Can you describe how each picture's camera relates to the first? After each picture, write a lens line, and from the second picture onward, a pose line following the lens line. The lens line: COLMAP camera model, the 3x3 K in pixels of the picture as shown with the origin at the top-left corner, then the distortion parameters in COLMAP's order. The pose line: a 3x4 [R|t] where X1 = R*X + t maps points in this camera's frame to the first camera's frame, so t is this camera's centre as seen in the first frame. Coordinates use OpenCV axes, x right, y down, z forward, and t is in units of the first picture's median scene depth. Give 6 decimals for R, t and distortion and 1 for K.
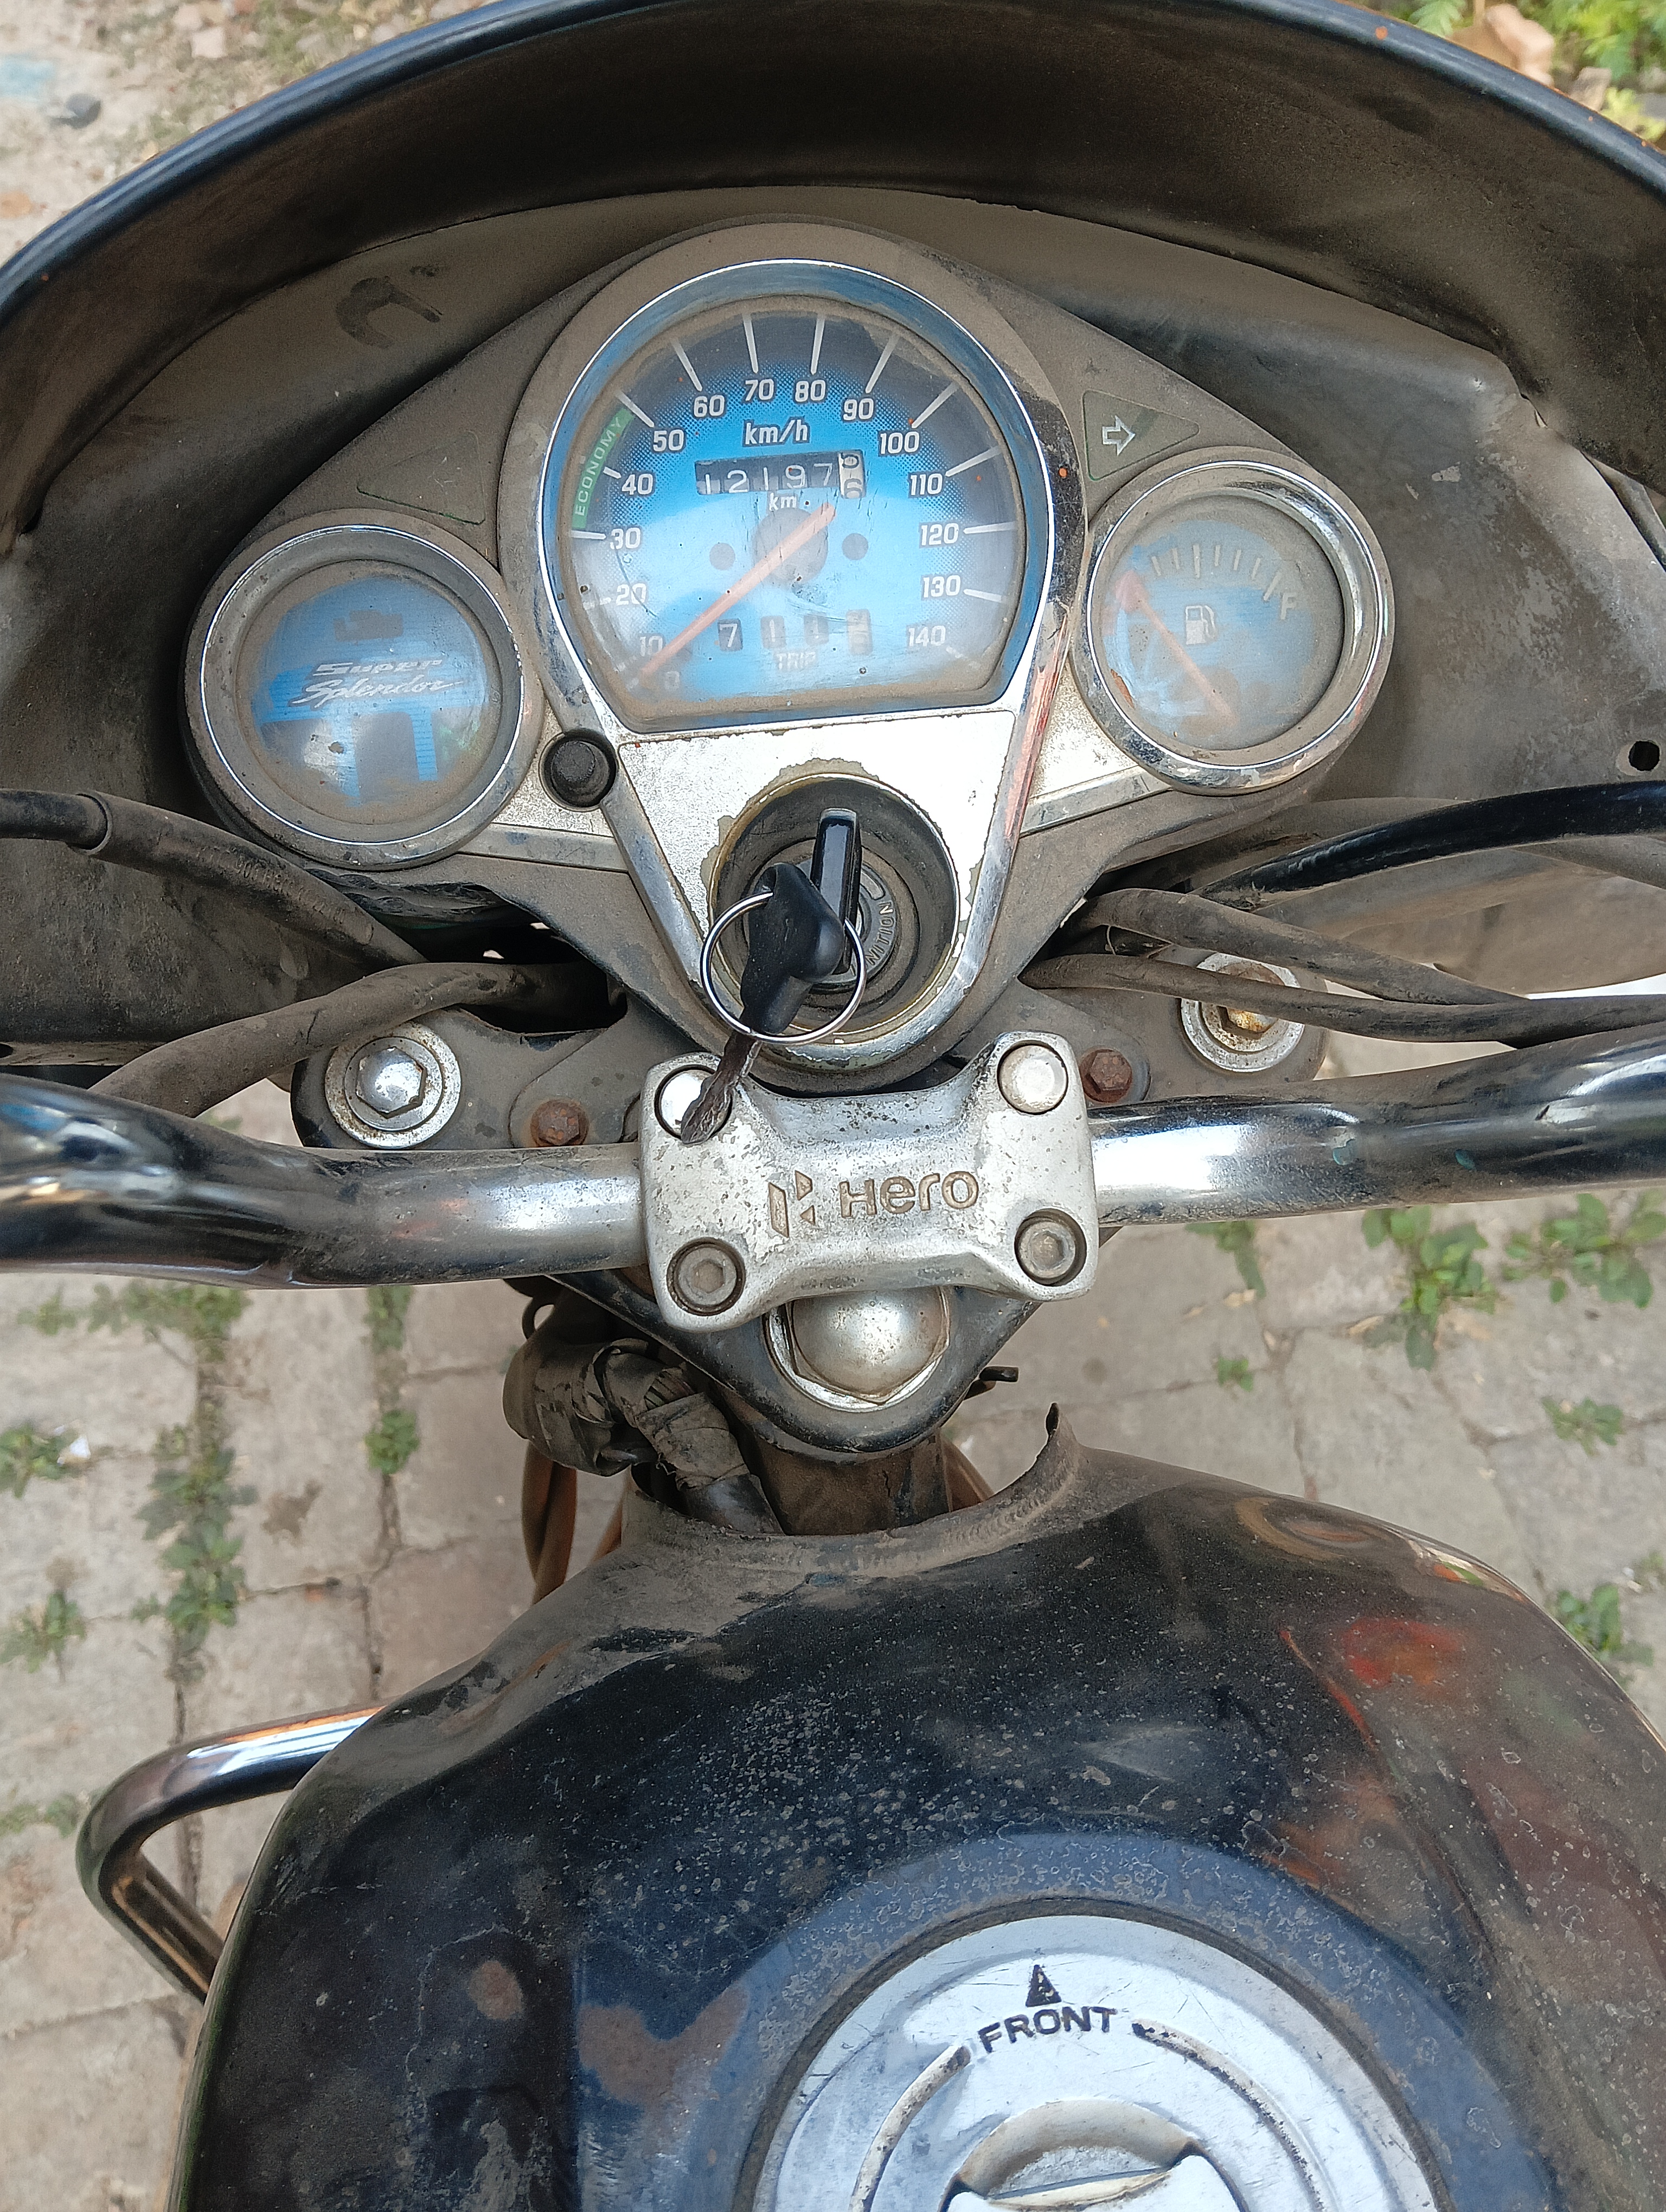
lens RADIAL K [[1826.8, 0, 847.8], [0, 1826.8, 1133.0], [0, 0, 1]] dist [0.072991, -0.239324]
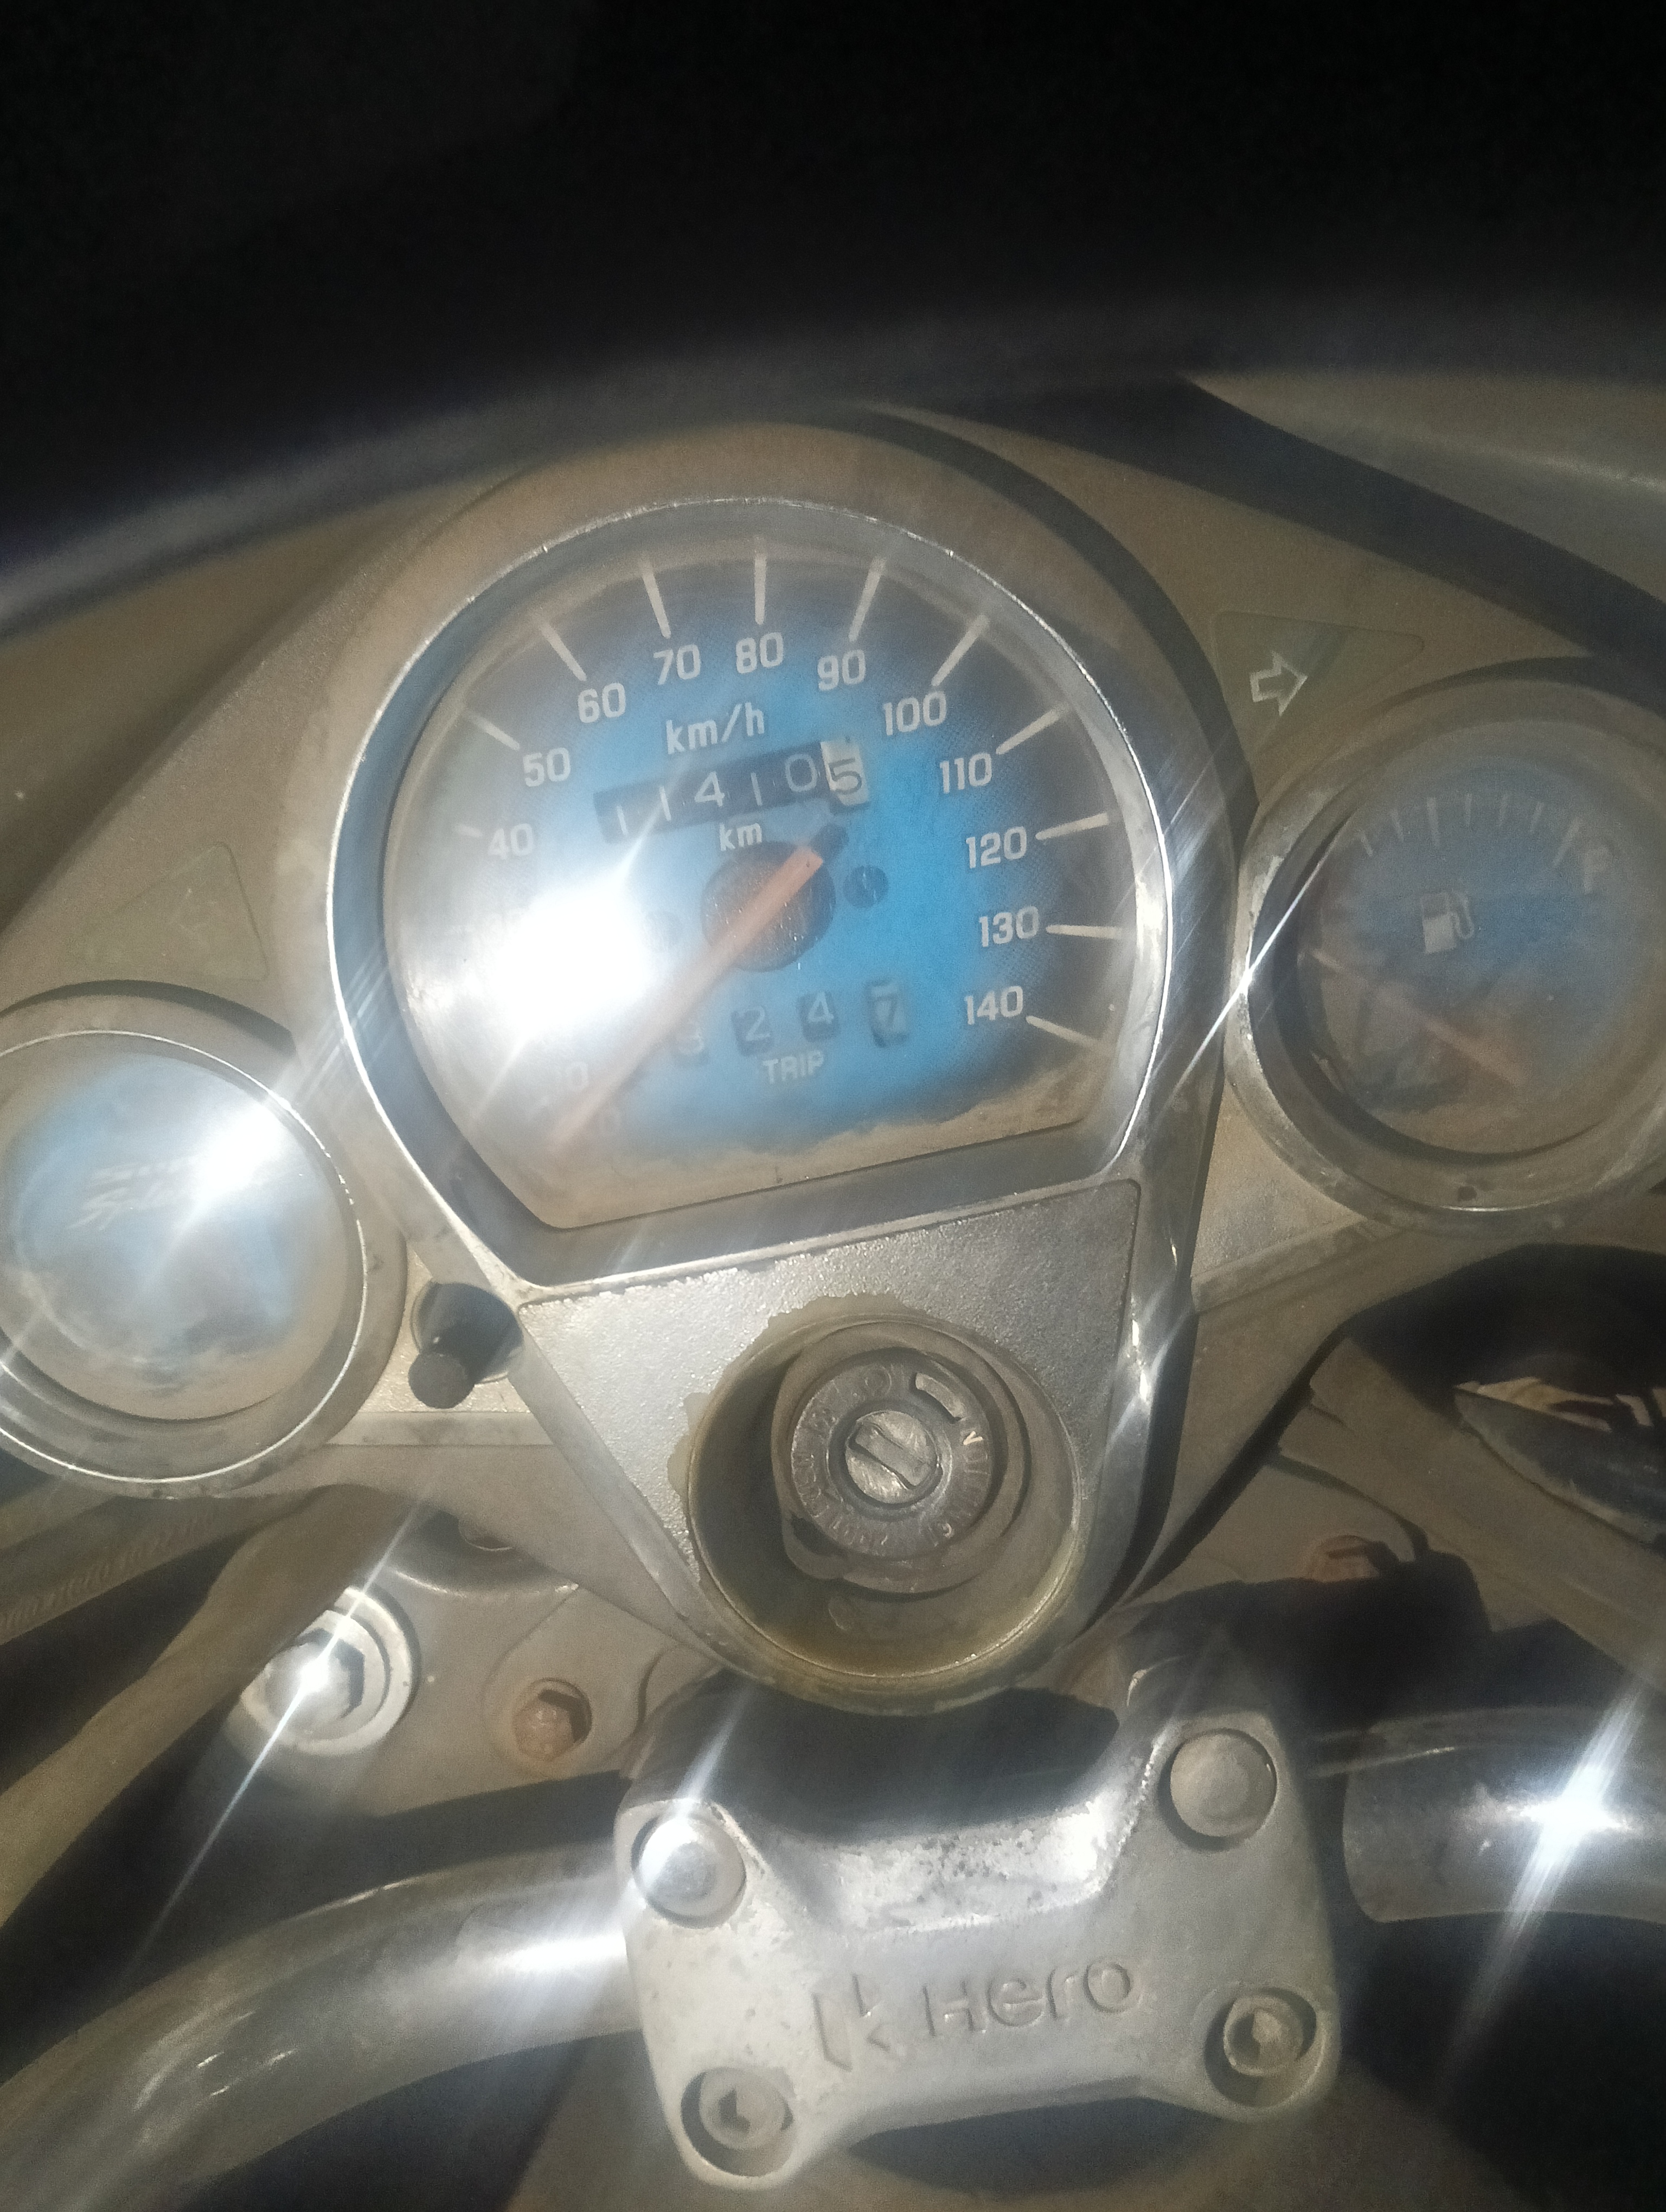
lens RADIAL K [[1826.8, 0, 831.6], [0, 1826.8, 1100.3], [0, 0, 1]] dist [0.072991, -0.239324]
pose [[0.984141, -0.089794, -0.152985, 0.085664], [0.115192, 0.979341, 0.166201, -0.367881], [0.134901, -0.181188, 0.974152, 0.392733]]
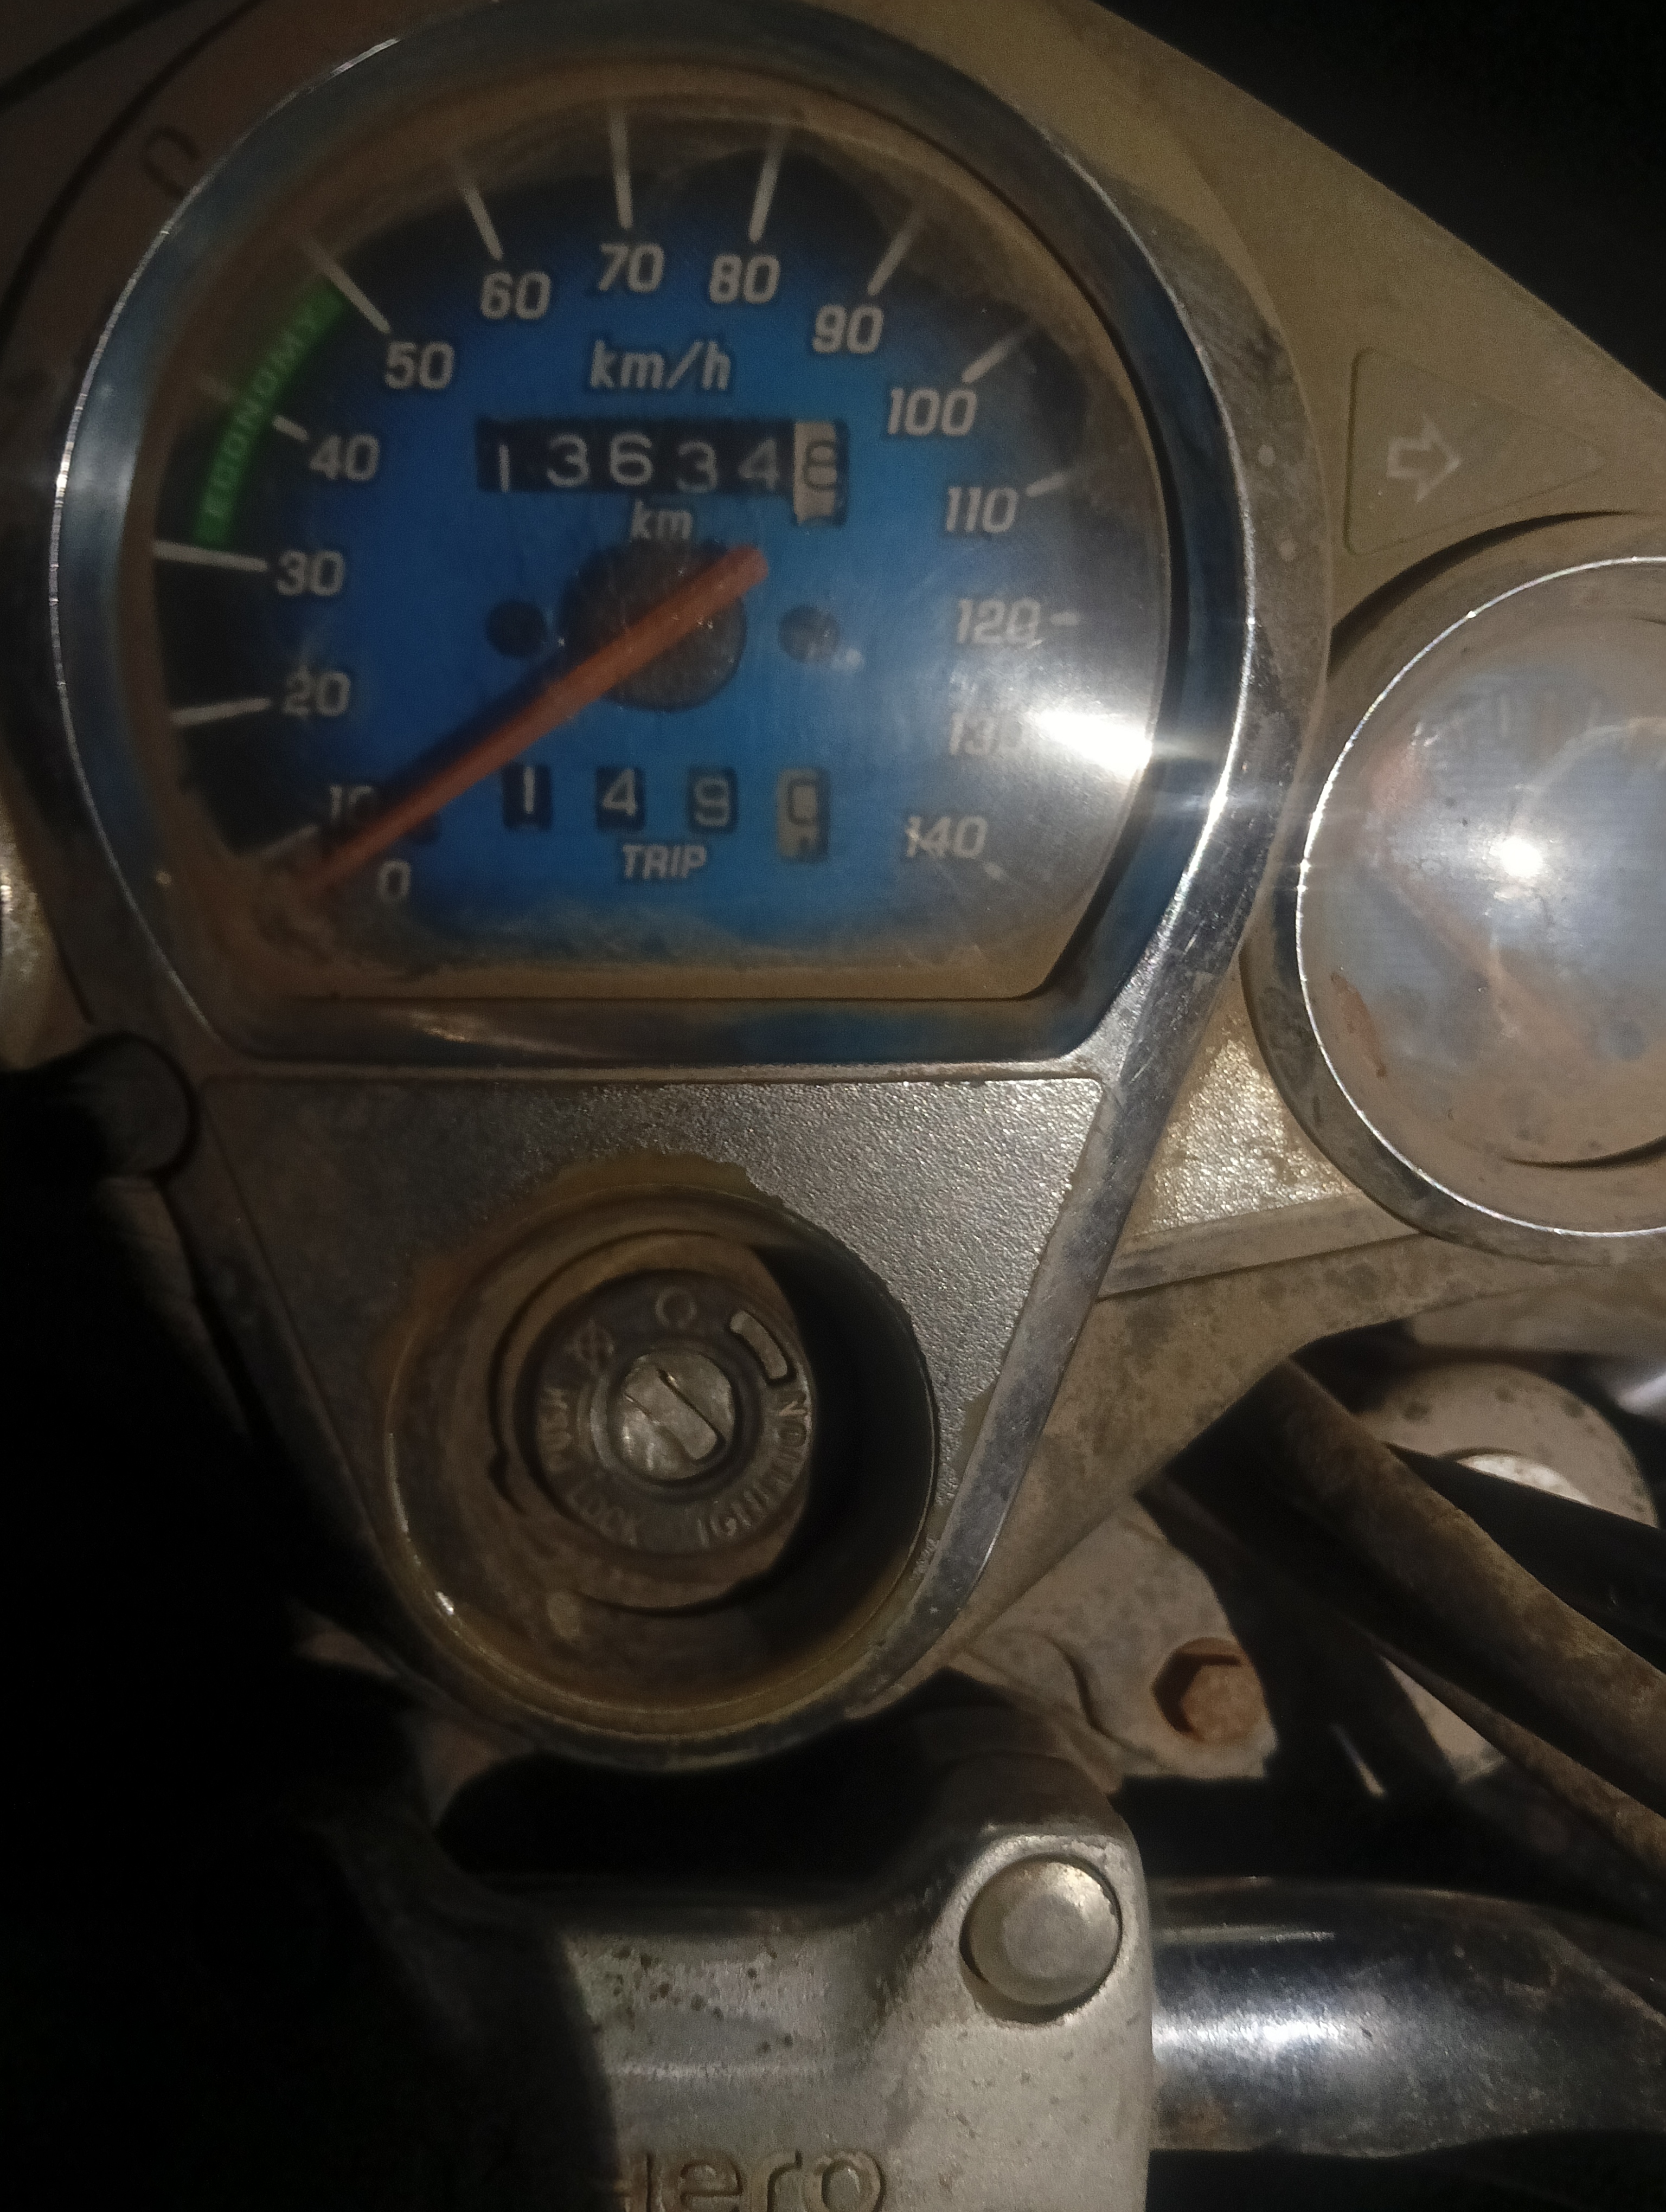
lens RADIAL K [[1826.8, 0, 829.9], [0, 1826.8, 1105.2], [0, 0, 1]] dist [0.072991, -0.239324]
pose [[0.992285, 0.114305, -0.048008, 0.046275], [-0.108494, 0.988003, 0.109902, -0.264088], [0.059994, -0.103845, 0.992782, 0.551765]]
